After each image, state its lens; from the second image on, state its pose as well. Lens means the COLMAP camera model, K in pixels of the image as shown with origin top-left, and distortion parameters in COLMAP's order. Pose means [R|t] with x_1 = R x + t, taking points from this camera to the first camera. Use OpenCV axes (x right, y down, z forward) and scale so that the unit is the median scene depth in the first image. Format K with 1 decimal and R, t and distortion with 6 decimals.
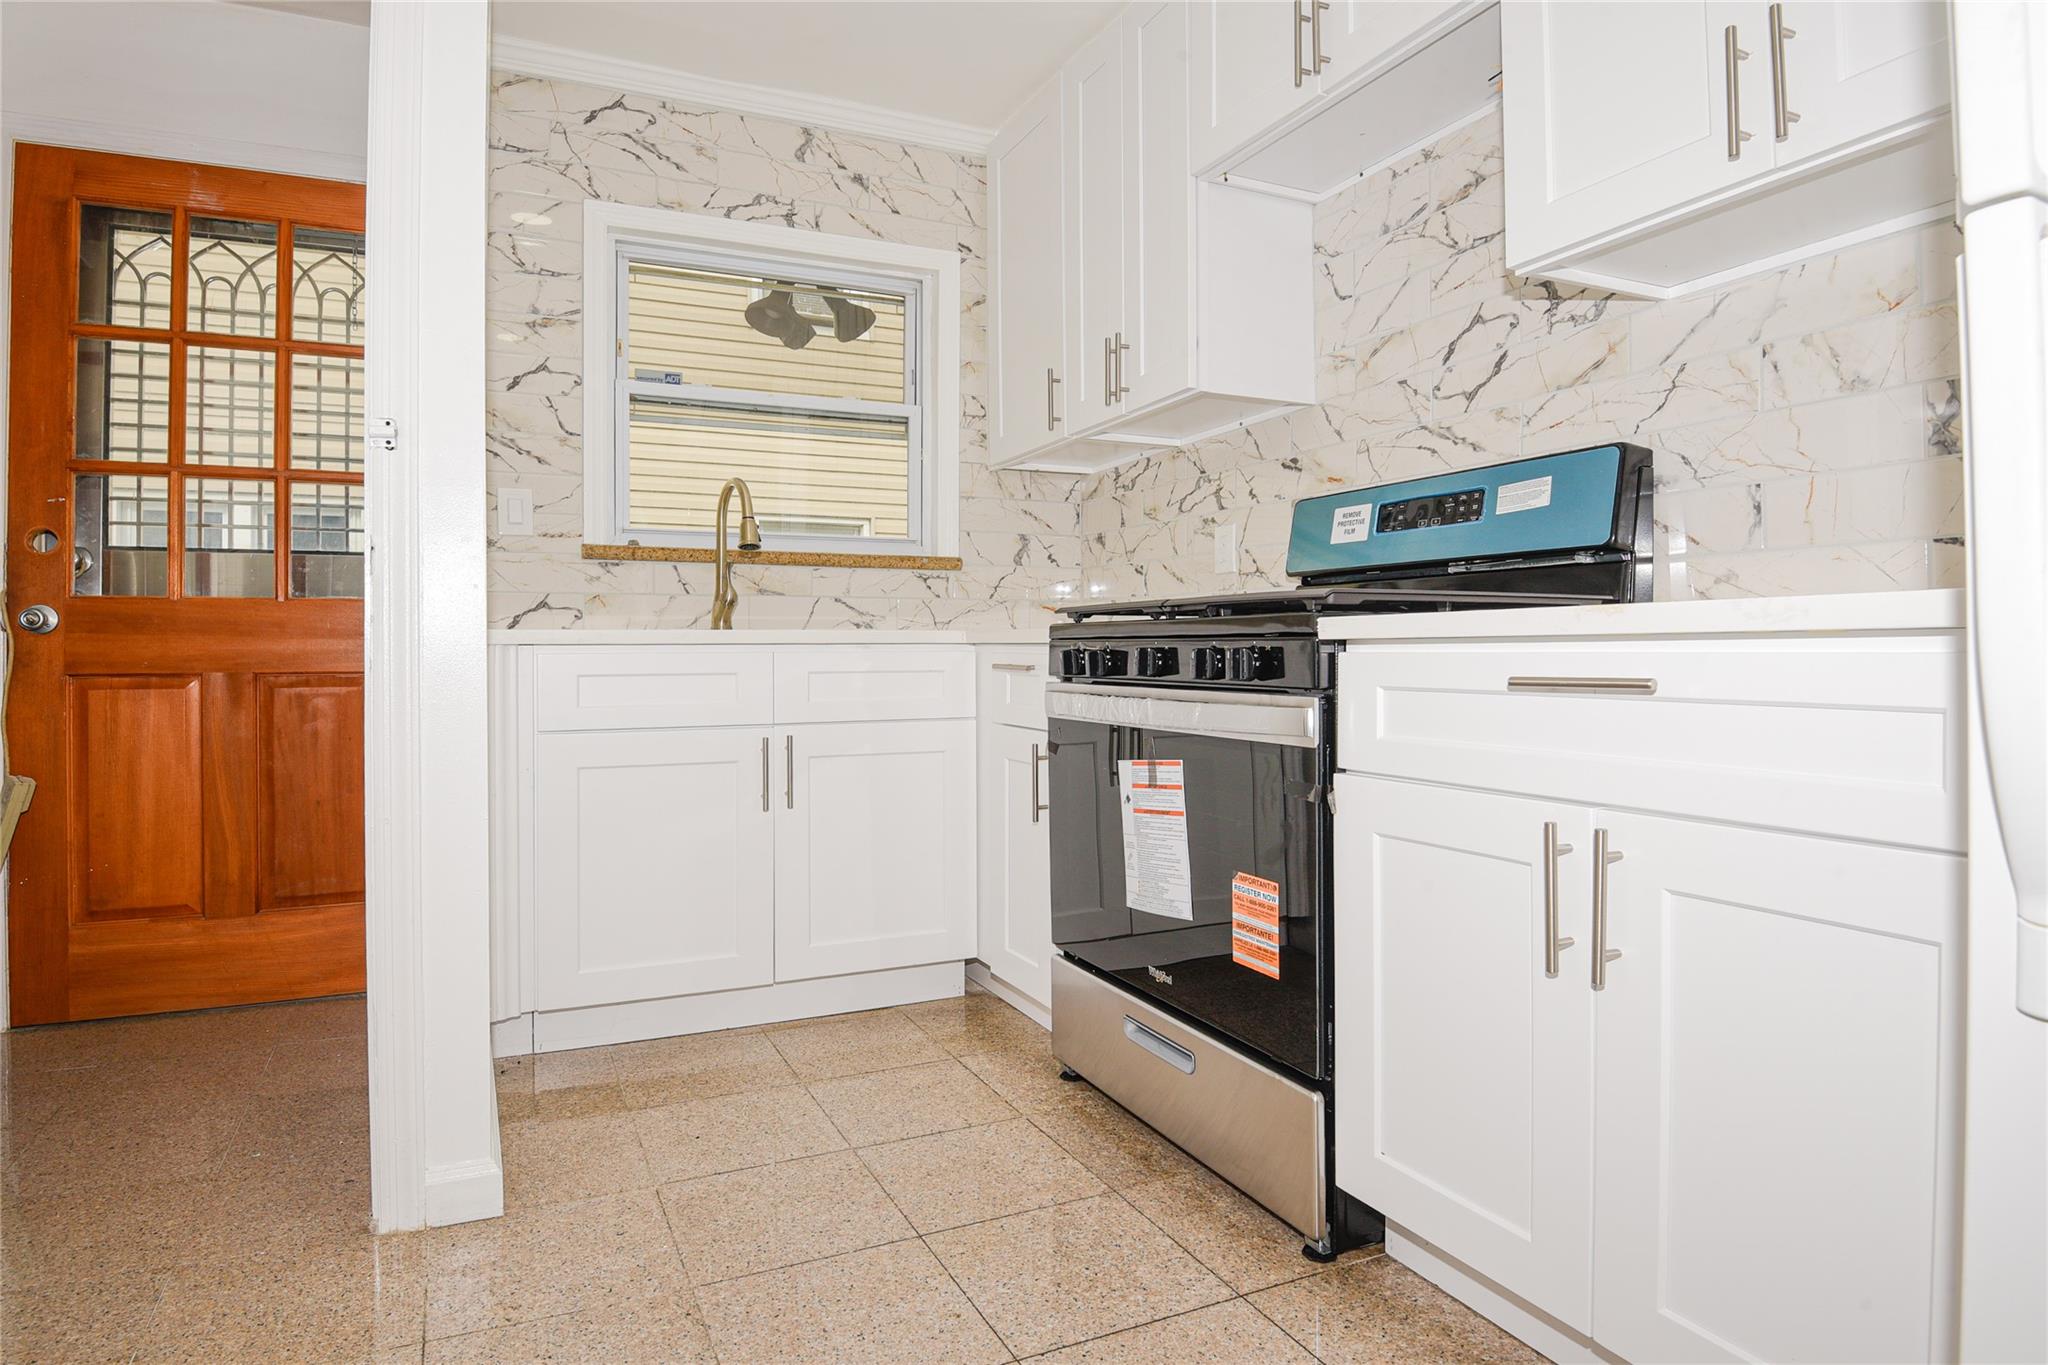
lens RADIAL K [[1164.7, 0, 1014.7], [0, 1164.7, 649.6], [0, 0, 1]] dist [-0.001079, -0.033015]
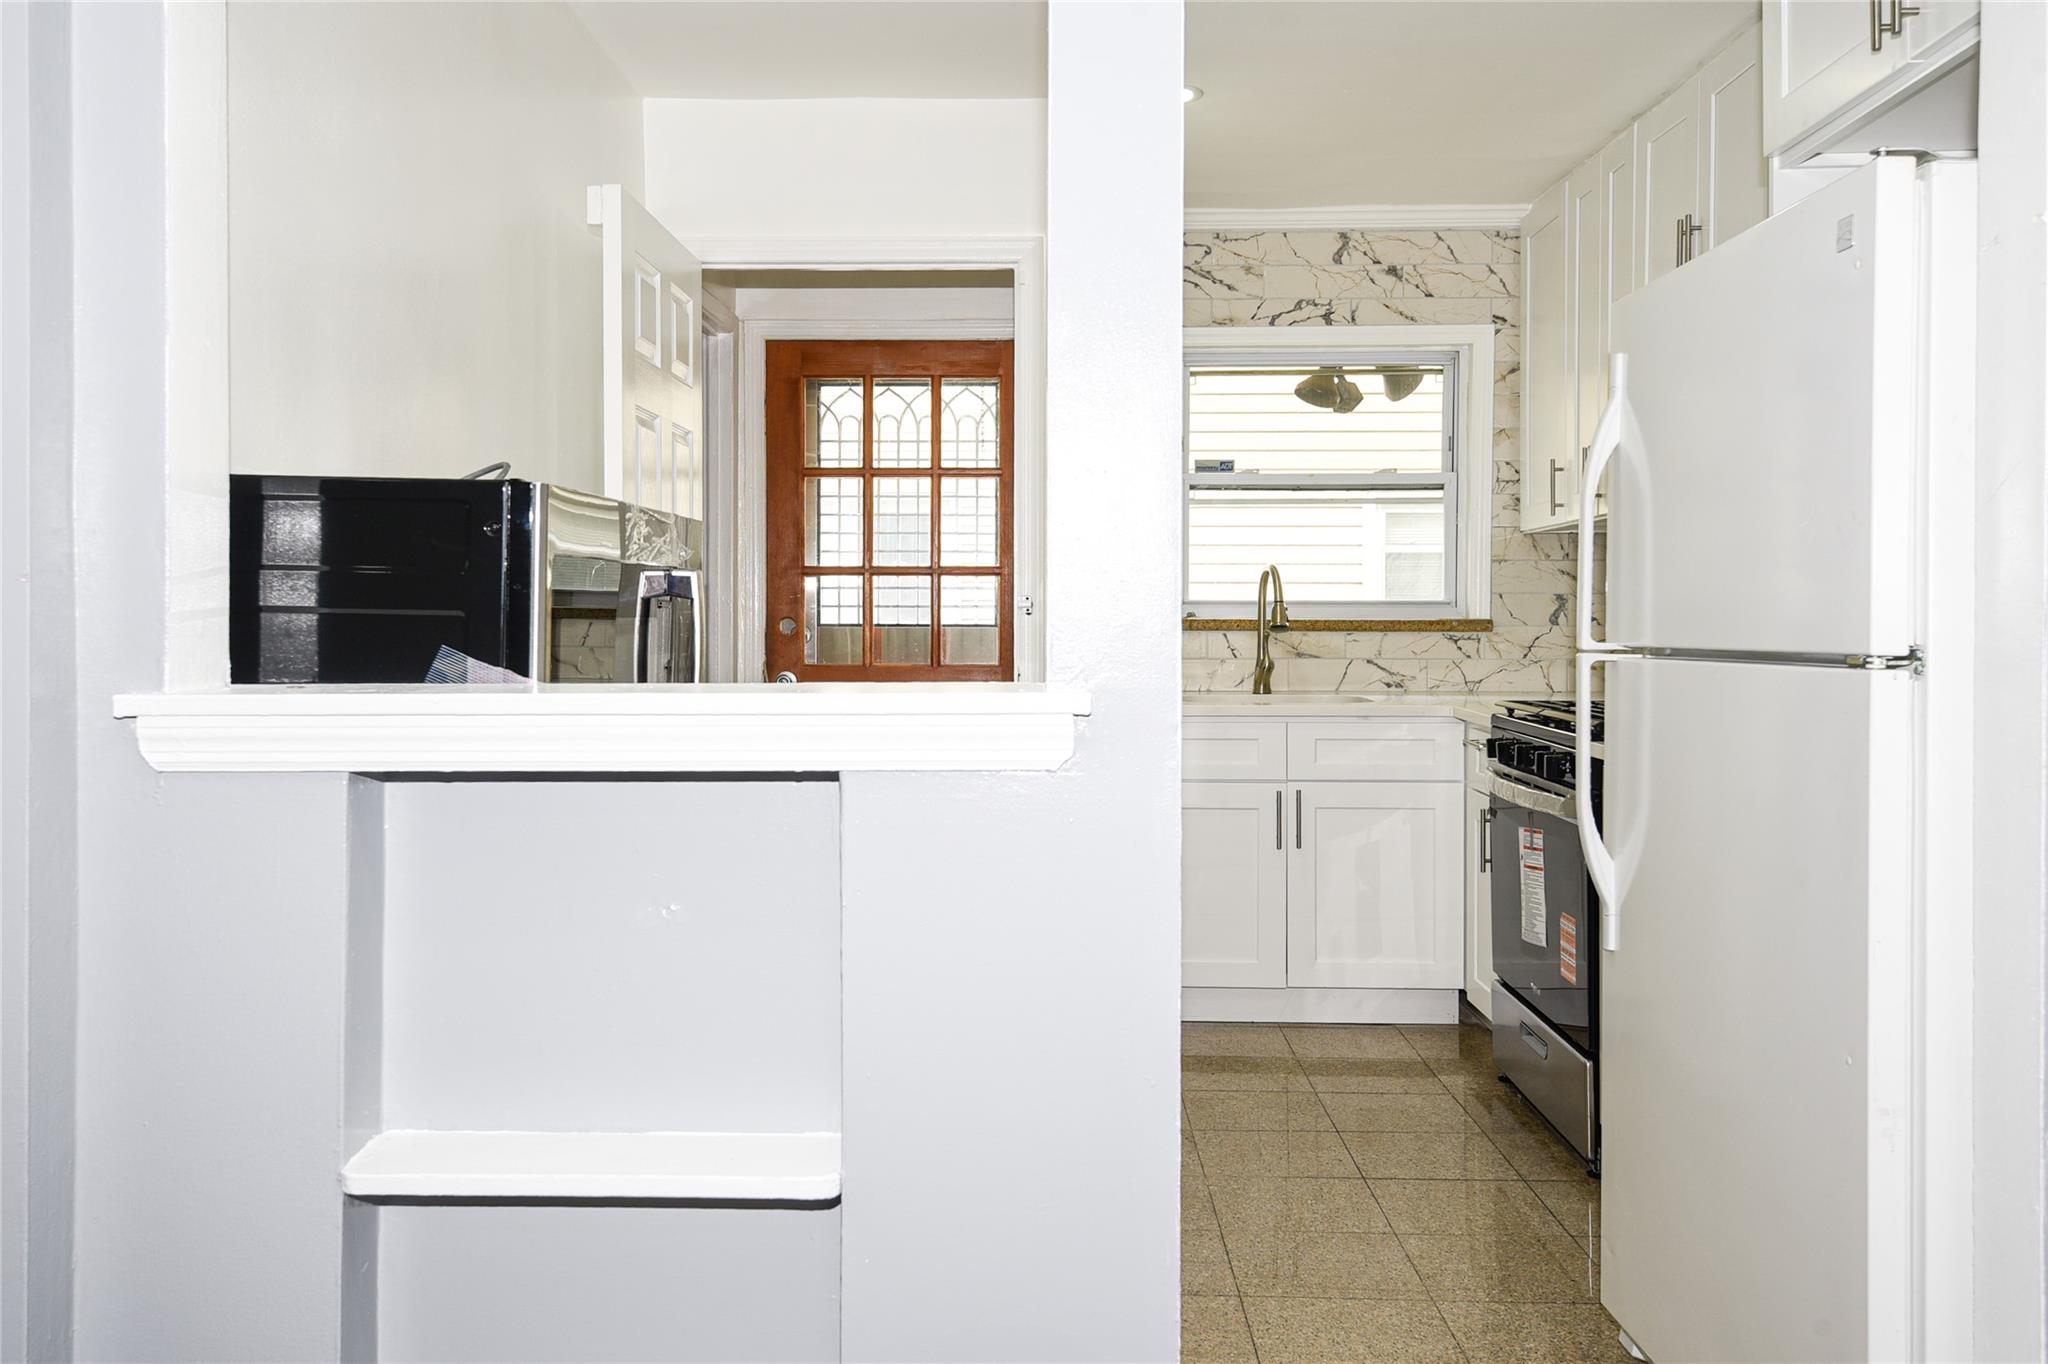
lens RADIAL K [[1703.8, 0, 1020.3], [0, 1703.8, 575.3], [0, 0, 1]] dist [-0.003399, -0.005141]
pose [[0.900162, -0.002693, -0.435546, 0.287463], [-0.008431, 0.999686, -0.023606, -0.095328], [0.435473, 0.024921, 0.899857, -0.673344]]
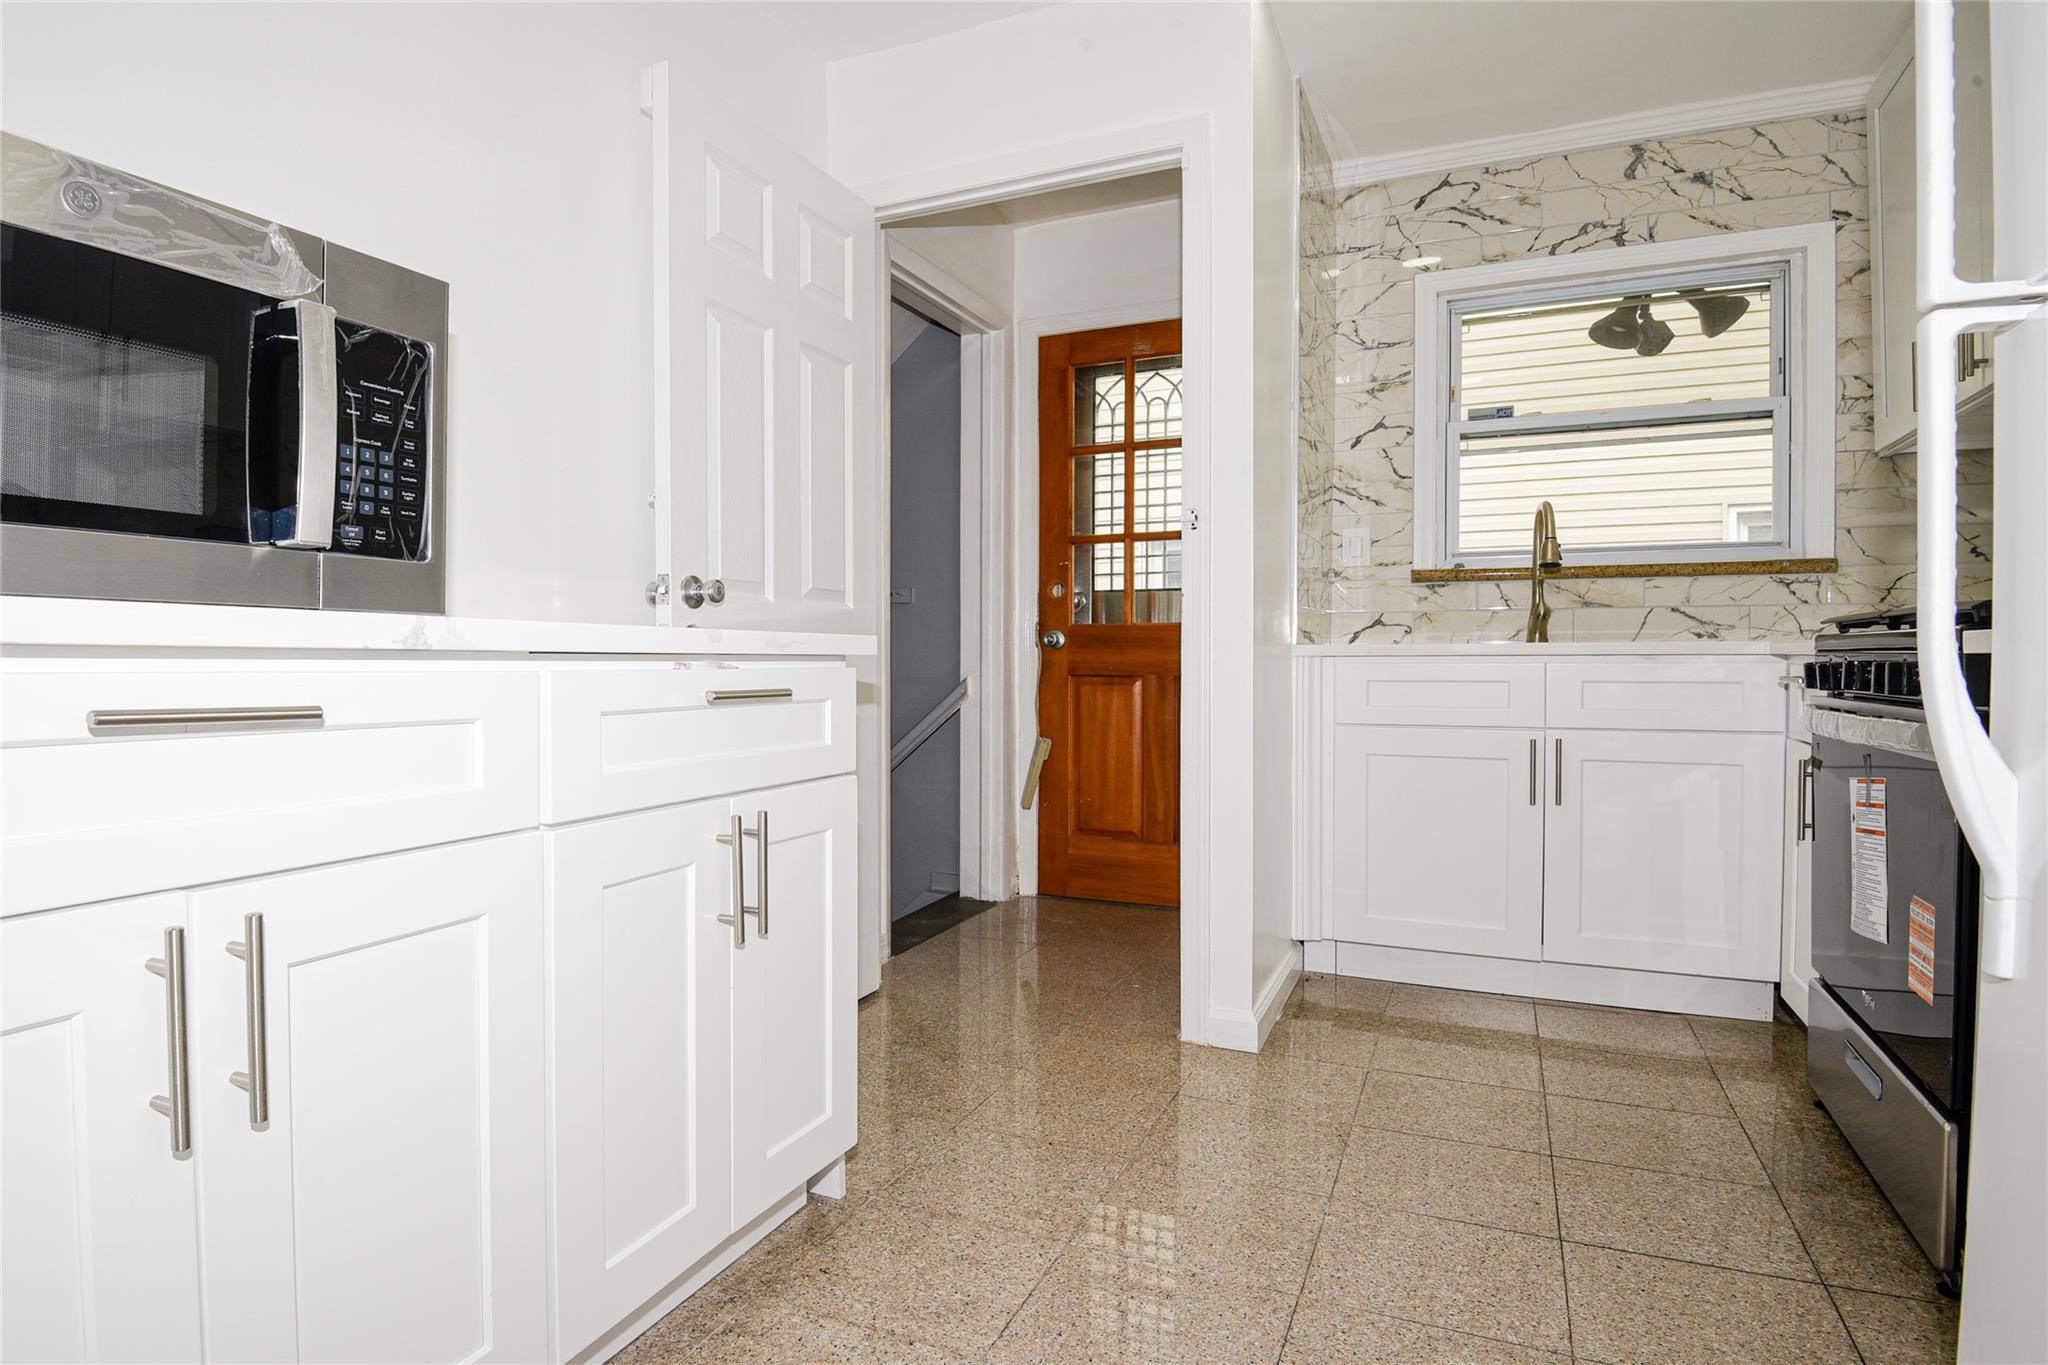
lens RADIAL K [[1144.3, 0, 881.4], [0, 1144.3, 671.2], [0, 0, 1]] dist [-0.043400, -0.006086]
pose [[0.607561, 0.010732, -0.794201, 0.221313], [-0.000277, 0.999912, 0.013301, -0.003411], [0.794273, -0.007861, 0.607510, -0.128679]]
